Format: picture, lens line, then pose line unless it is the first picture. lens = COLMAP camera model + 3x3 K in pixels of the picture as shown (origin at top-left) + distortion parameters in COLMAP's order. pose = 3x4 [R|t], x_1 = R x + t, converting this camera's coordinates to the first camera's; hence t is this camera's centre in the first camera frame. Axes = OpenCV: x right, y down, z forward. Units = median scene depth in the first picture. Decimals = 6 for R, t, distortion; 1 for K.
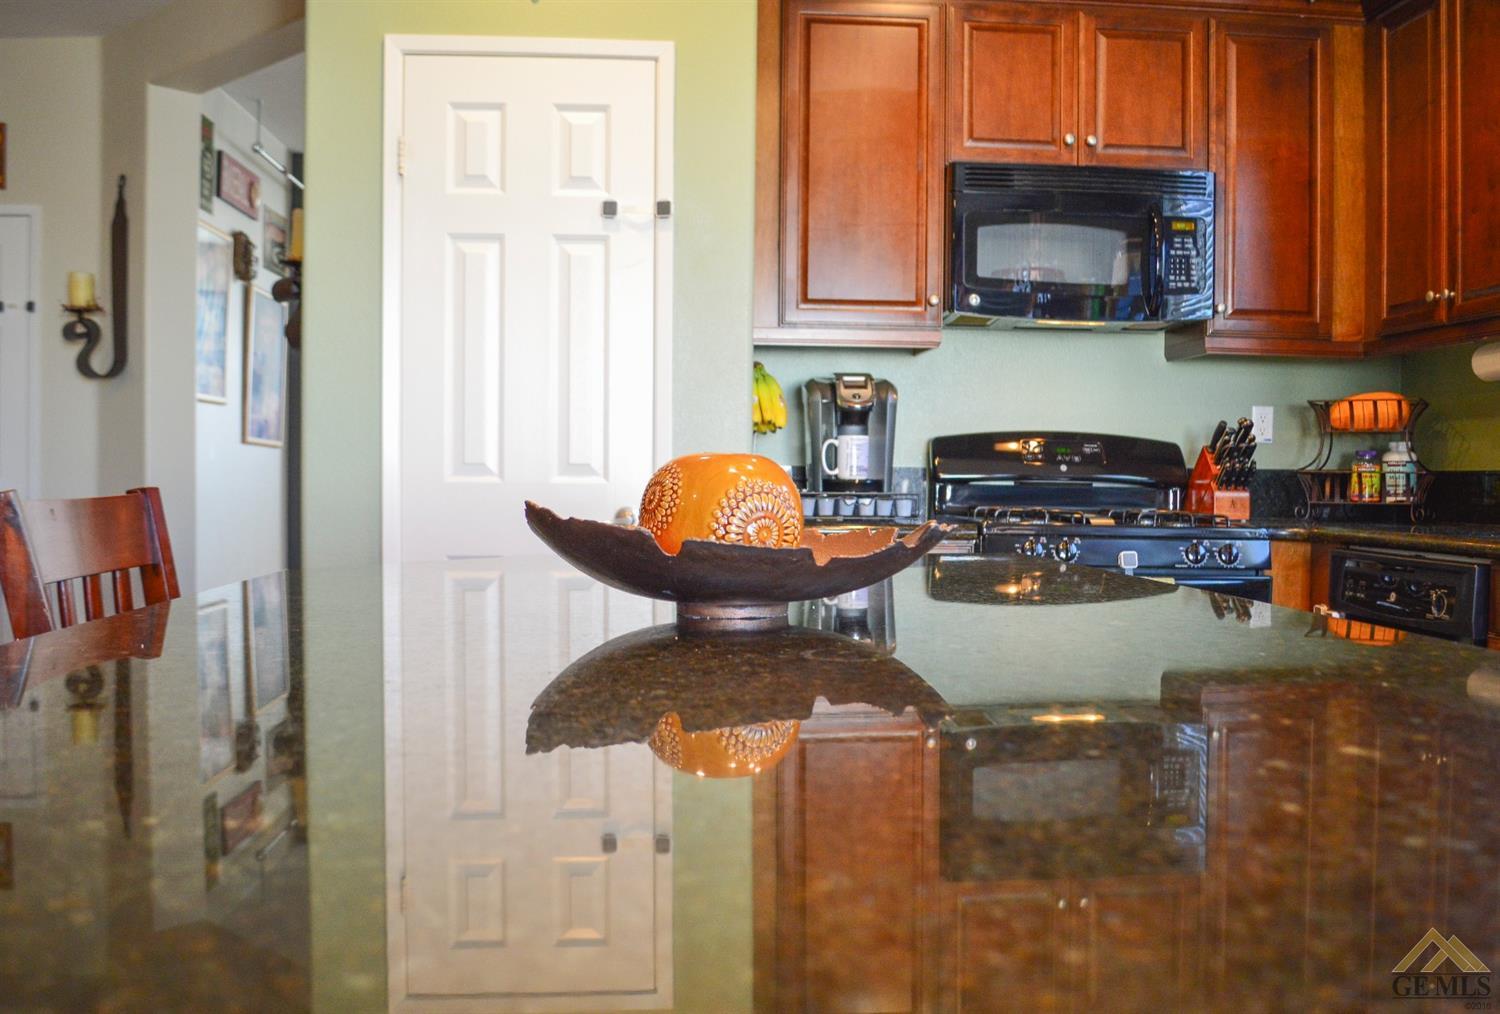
lens RADIAL K [[1326.1, 0, 750.0], [0, 1326.1, 507.0], [0, 0, 1]] dist [-0.078989, 0.002020]
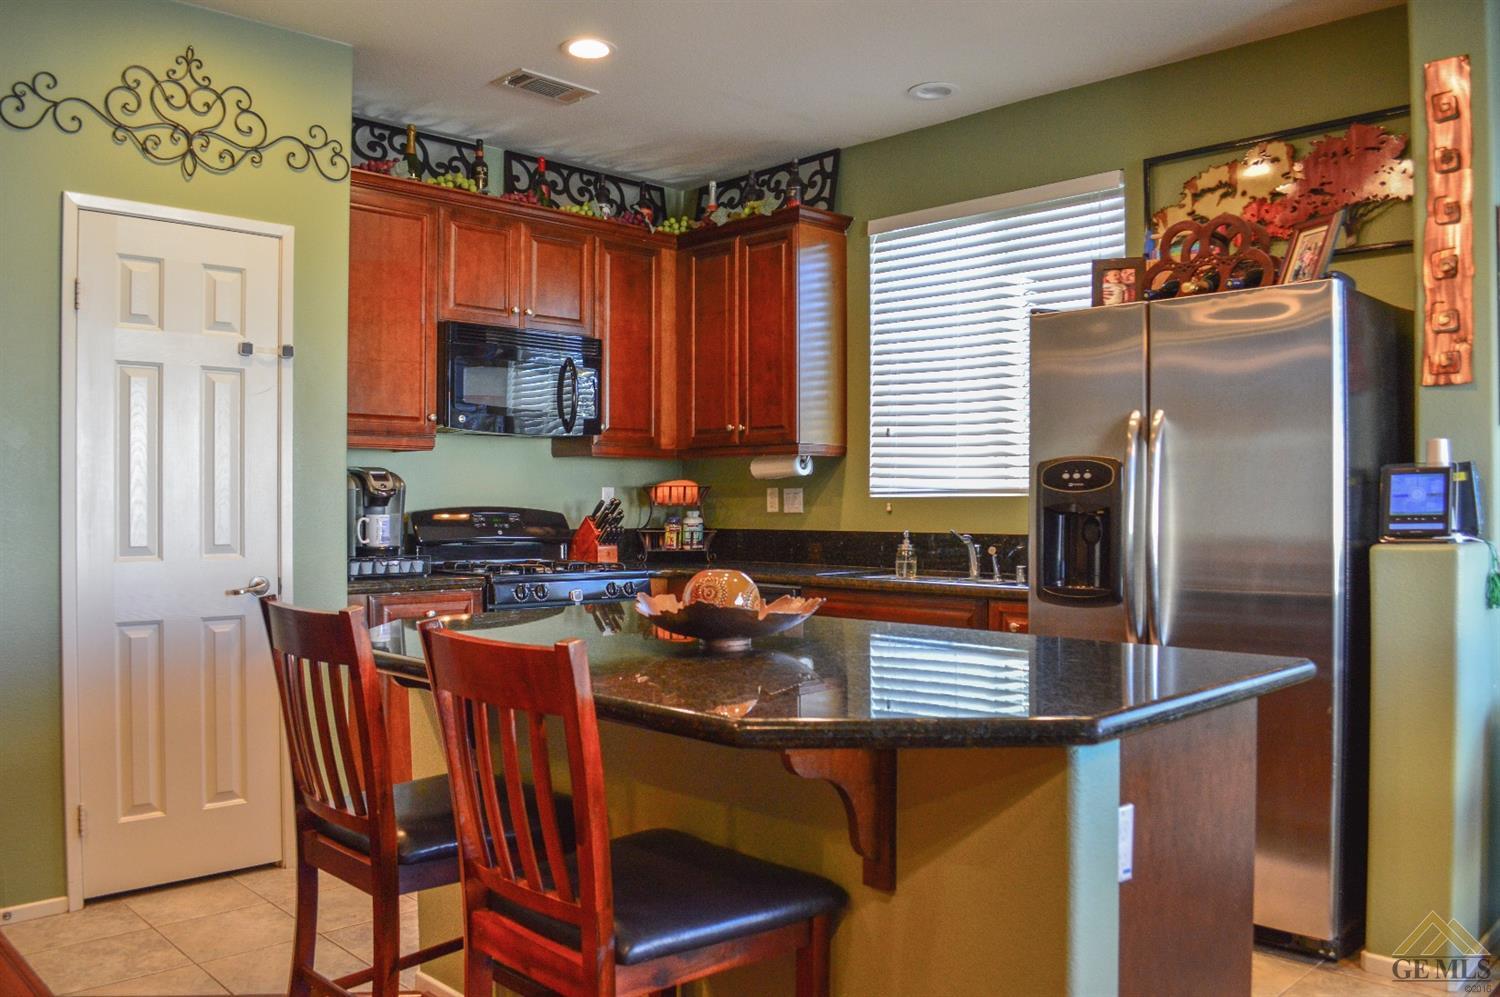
lens RADIAL K [[1204.6, 0, 750.0], [0, 1204.6, 498.5], [0, 0, 1]] dist [-0.080184, 0.005411]
pose [[0.762927, -0.005603, 0.646460, -0.424245], [0.020296, 0.999677, -0.015288, -0.043355], [-0.646166, 0.024784, 0.762794, -0.186912]]
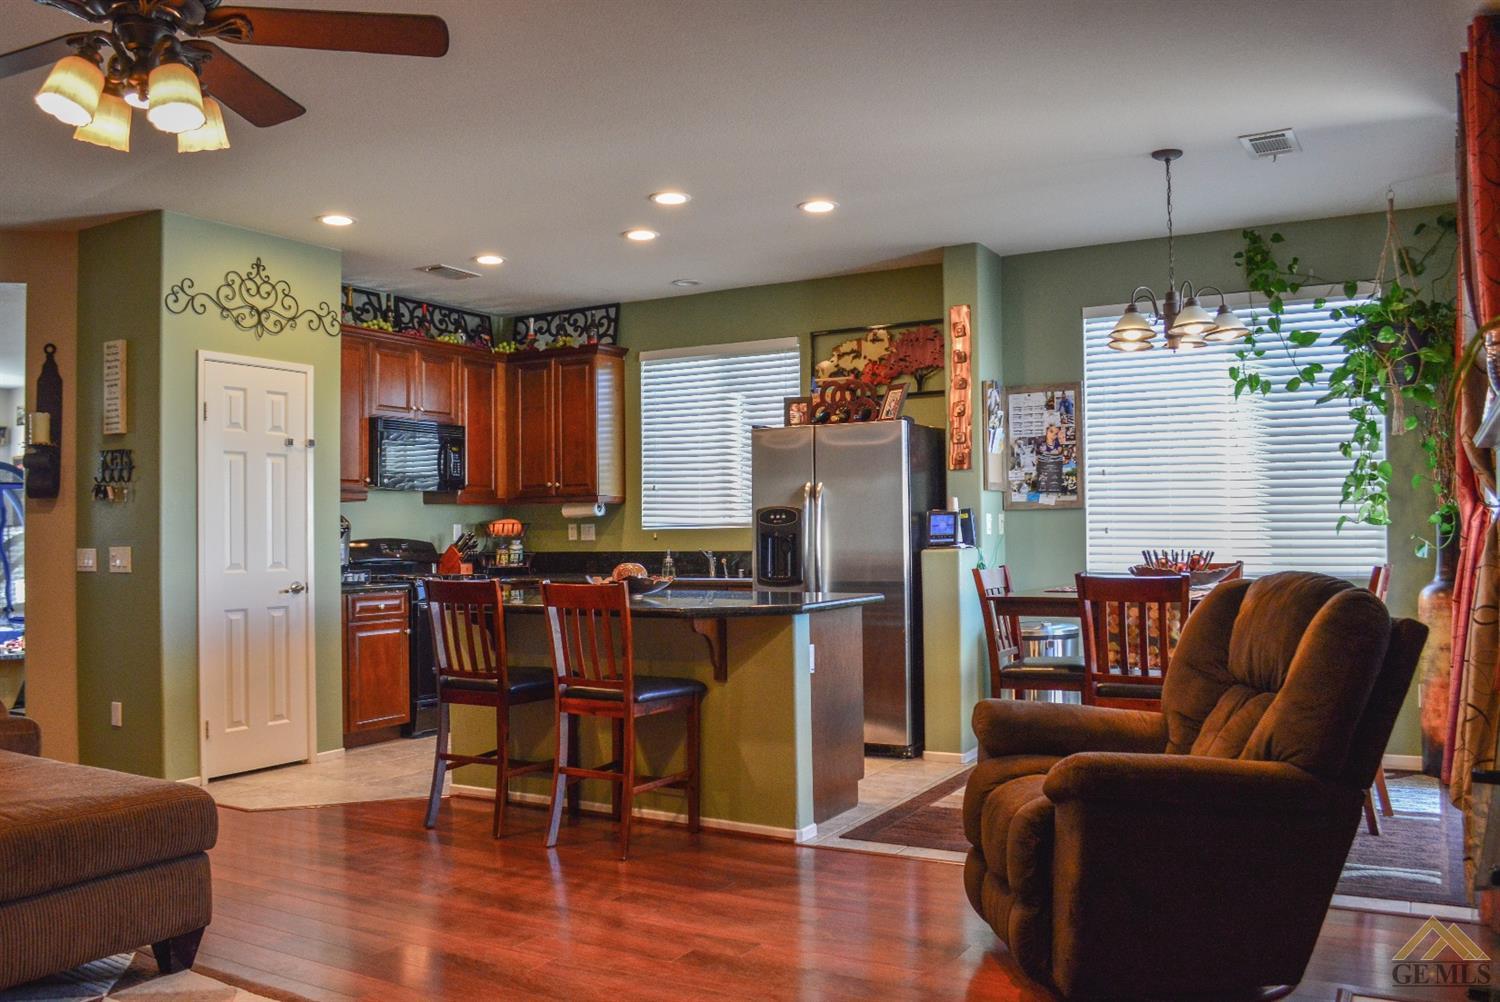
lens RADIAL K [[1235.6, 0, 750.0], [0, 1235.6, 501.0], [0, 0, 1]] dist [-0.088729, 0.000846]
pose [[0.558481, 0.006819, 0.829489, -1.155784], [0.035104, 0.998876, -0.031847, -0.036866], [-0.828774, 0.046905, 0.557614, -0.618896]]
